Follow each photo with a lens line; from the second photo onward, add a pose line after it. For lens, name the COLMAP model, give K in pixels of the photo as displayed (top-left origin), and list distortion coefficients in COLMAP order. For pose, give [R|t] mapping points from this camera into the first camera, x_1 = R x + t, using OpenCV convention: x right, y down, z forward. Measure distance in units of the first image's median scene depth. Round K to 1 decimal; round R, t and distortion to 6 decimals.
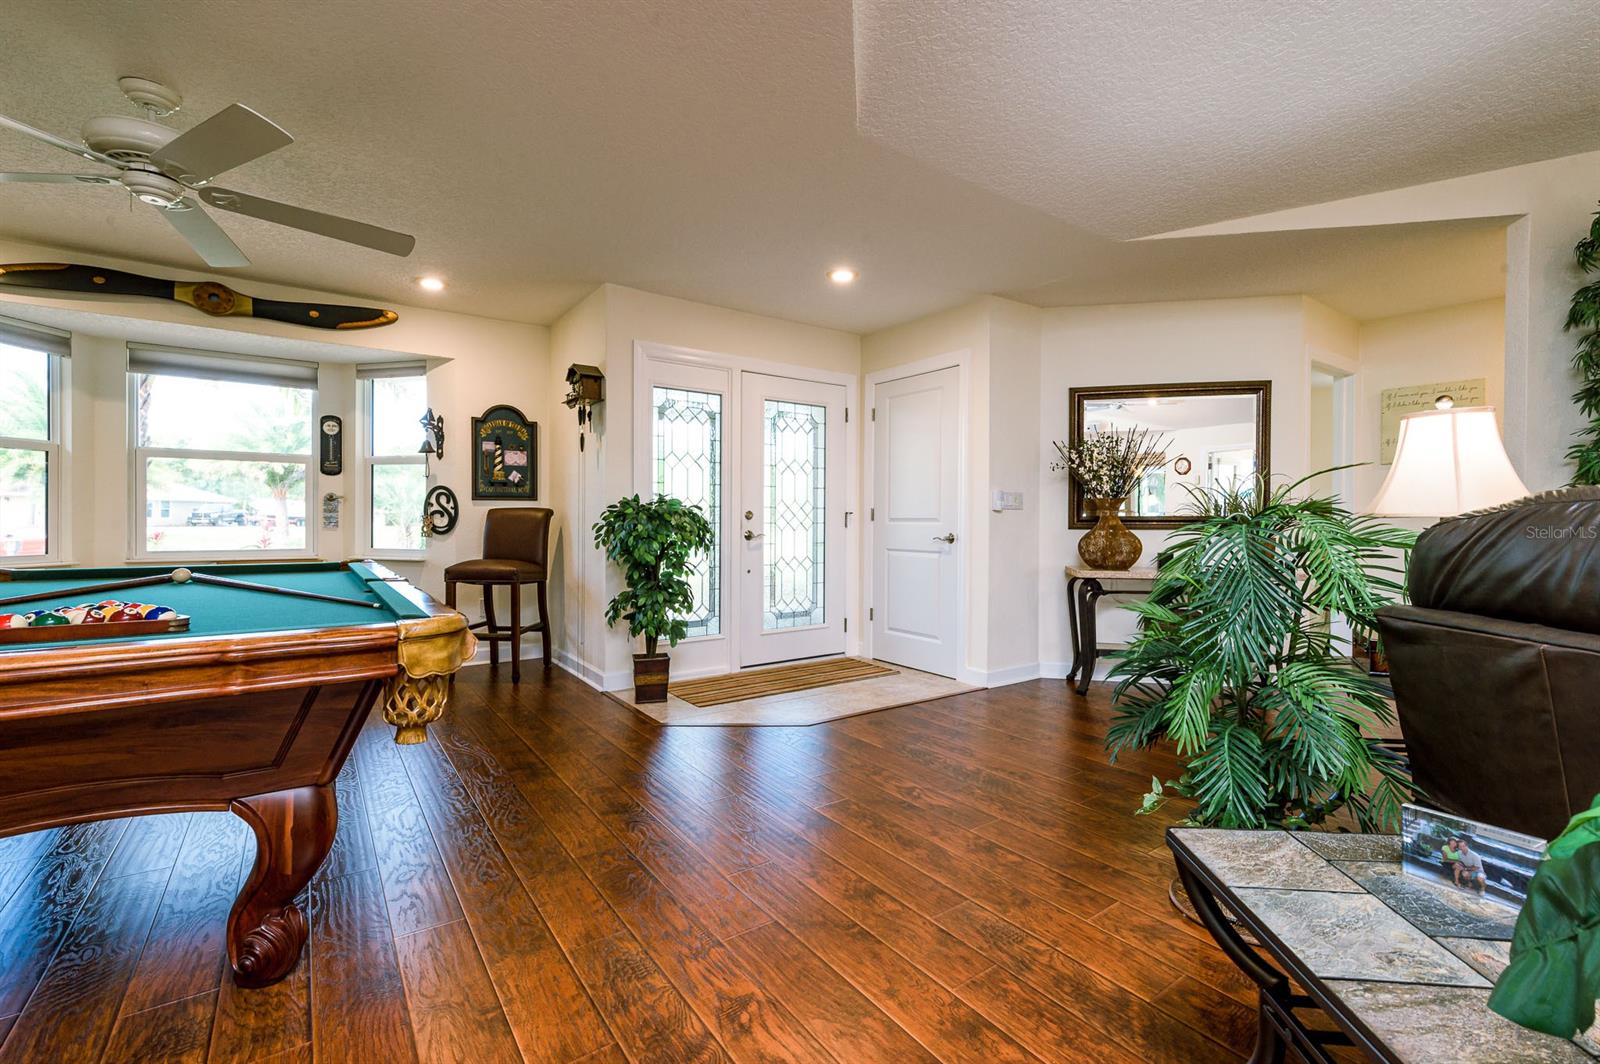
lens RADIAL K [[738.2, 0, 802.0], [0, 738.2, 524.2], [0, 0, 1]] dist [0.004401, 0.001184]
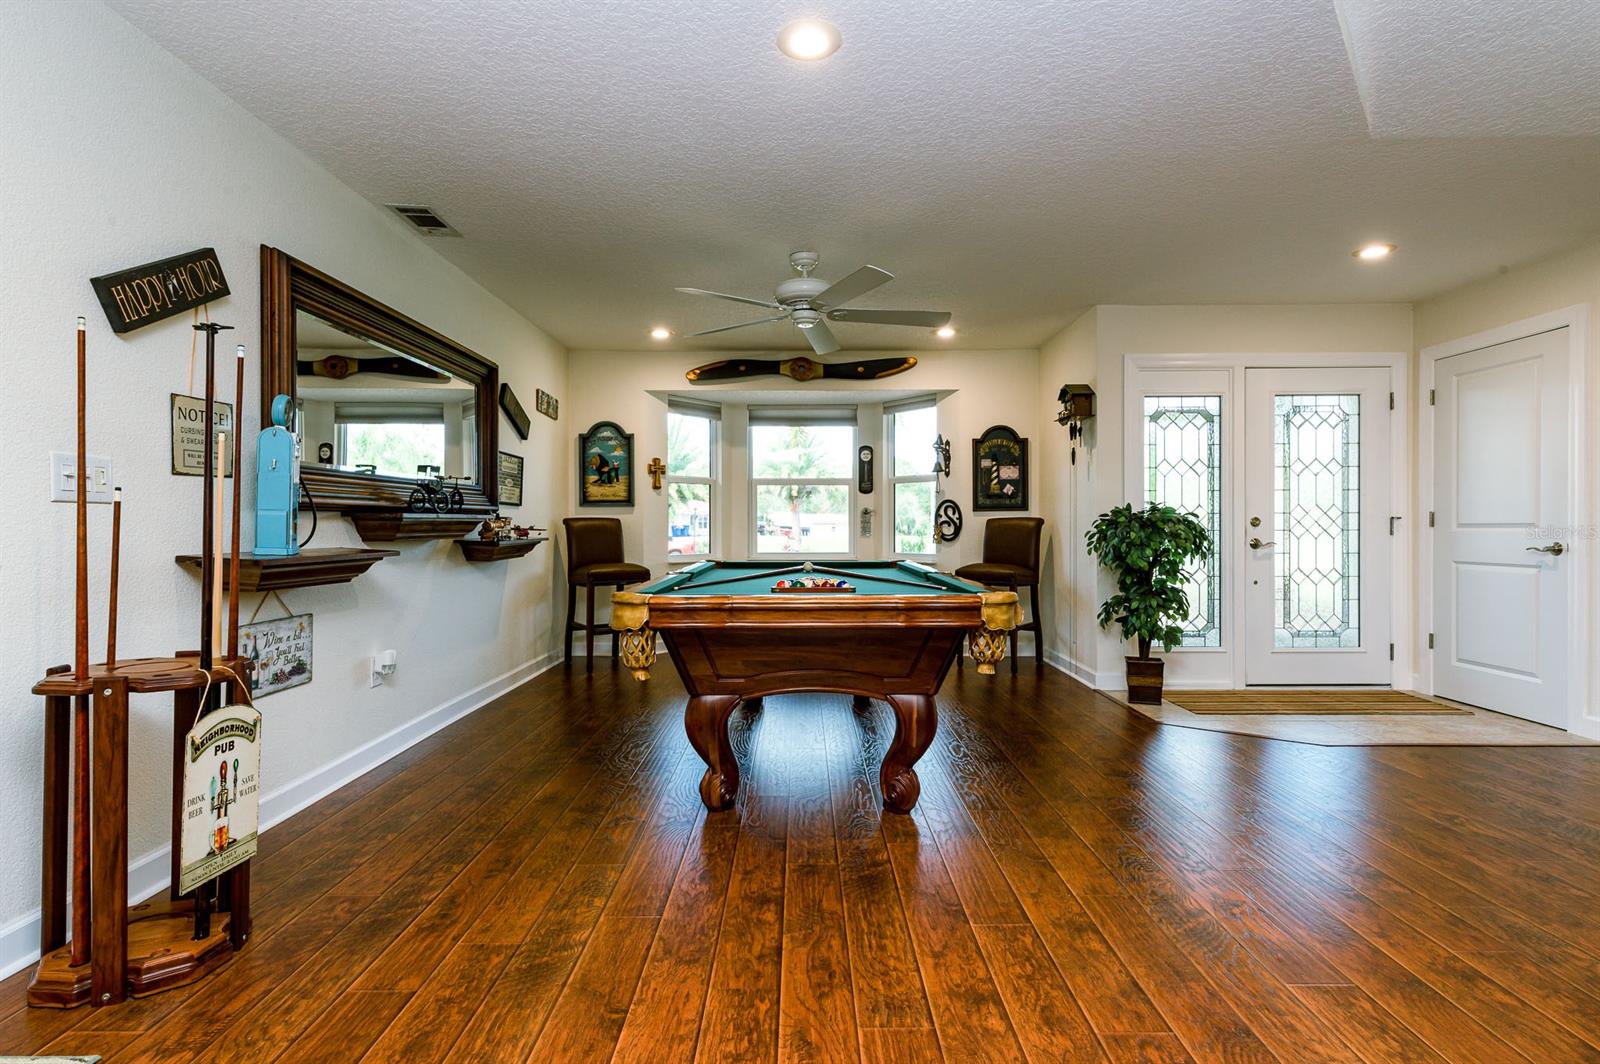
lens RADIAL K [[763.5, 0, 801.9], [0, 763.5, 525.1], [0, 0, 1]] dist [0.007009, -0.000805]
pose [[0.816889, -0.007927, -0.576740, 0.020440], [0.002204, 0.999941, -0.010622, 0.000858], [0.576790, 0.007406, 0.816859, -0.135395]]
